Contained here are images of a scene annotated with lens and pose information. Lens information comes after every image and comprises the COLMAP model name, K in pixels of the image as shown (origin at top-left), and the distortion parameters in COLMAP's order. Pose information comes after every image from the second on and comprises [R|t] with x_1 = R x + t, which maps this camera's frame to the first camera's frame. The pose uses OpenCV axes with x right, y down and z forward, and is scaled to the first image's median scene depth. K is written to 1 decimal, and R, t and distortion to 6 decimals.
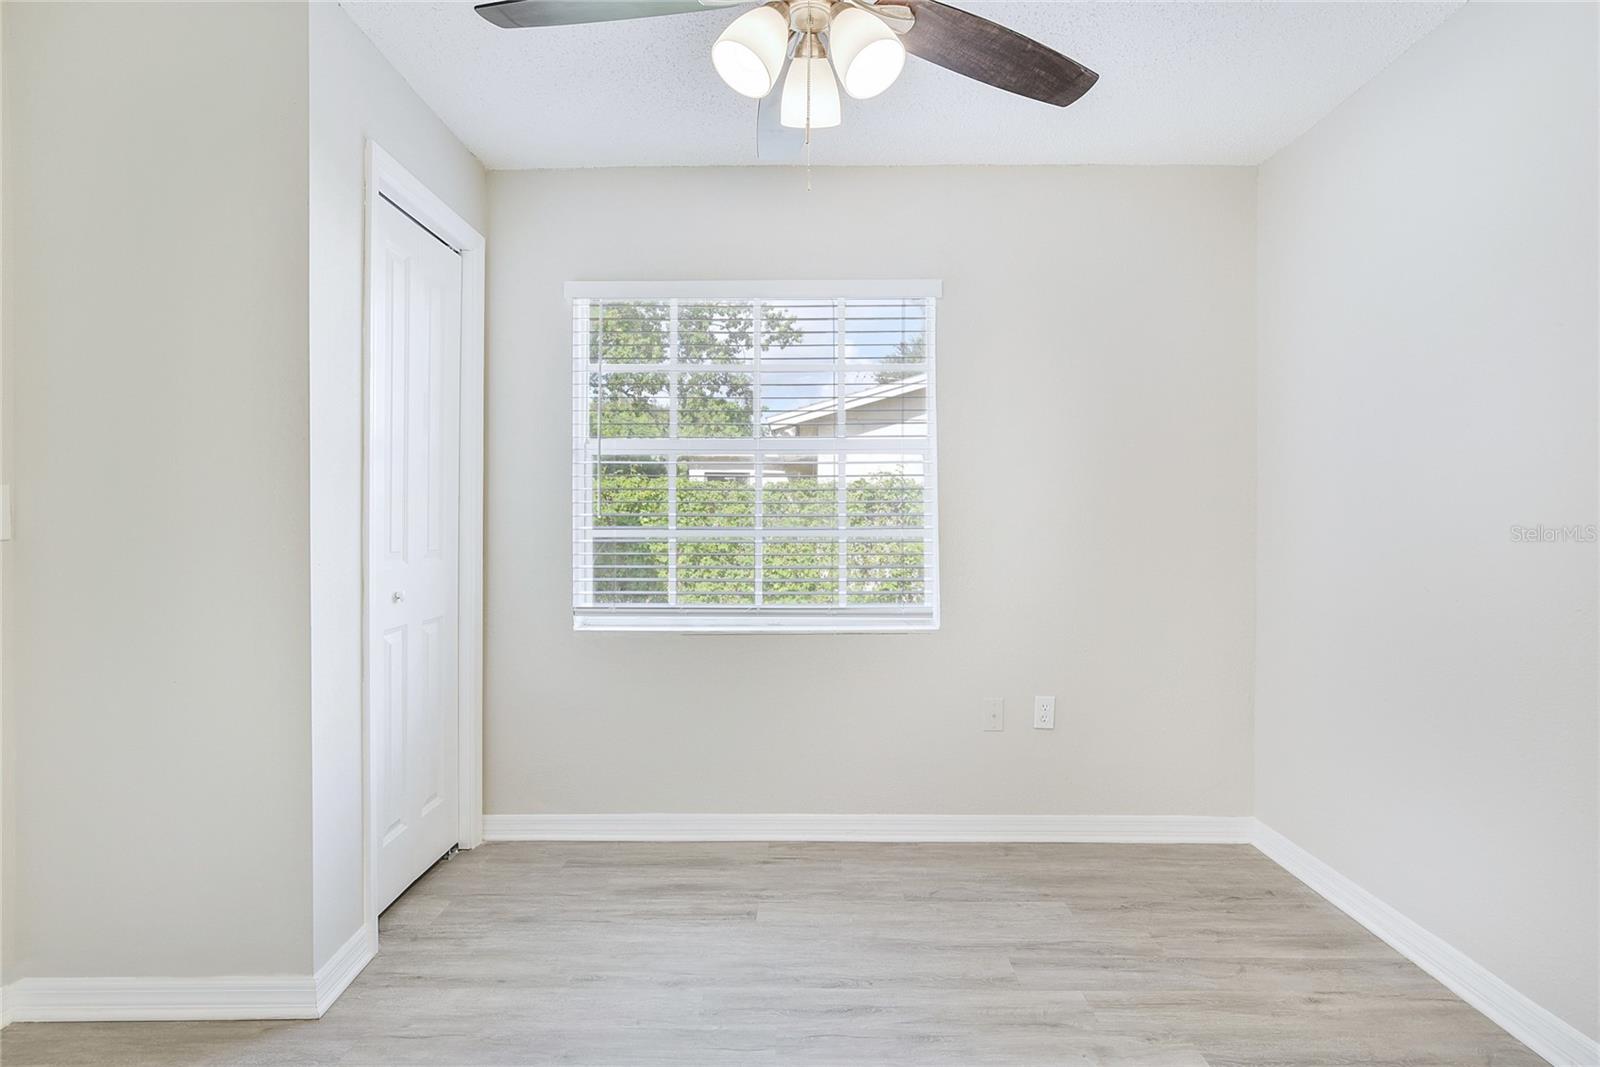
lens RADIAL K [[817.6, 0, 804.4], [0, 817.6, 547.2], [0, 0, 1]] dist [-0.039594, 0.029422]
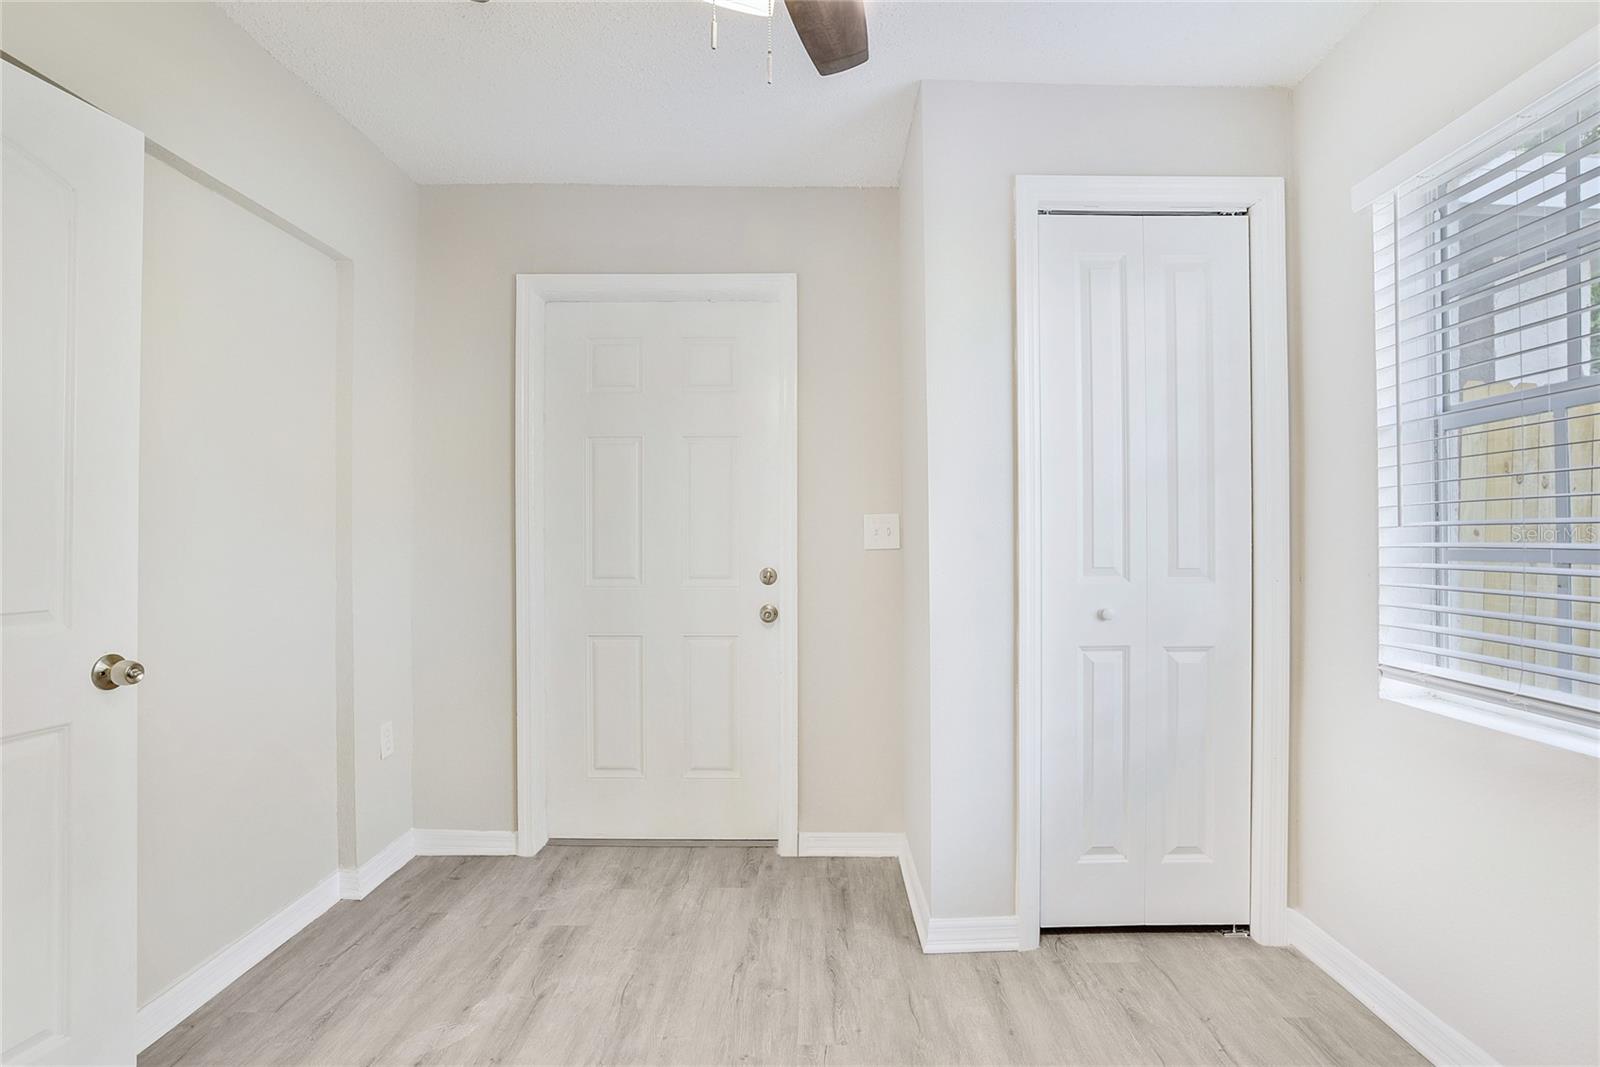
lens RADIAL K [[821.4, 0, 802.0], [0, 821.4, 553.4], [0, 0, 1]] dist [-0.038921, 0.000182]
pose [[-0.025515, 0.017470, -0.999522, 0.497642], [-0.029885, 0.999387, 0.018230, -0.018142], [0.999228, 0.030336, -0.024977, 0.701639]]
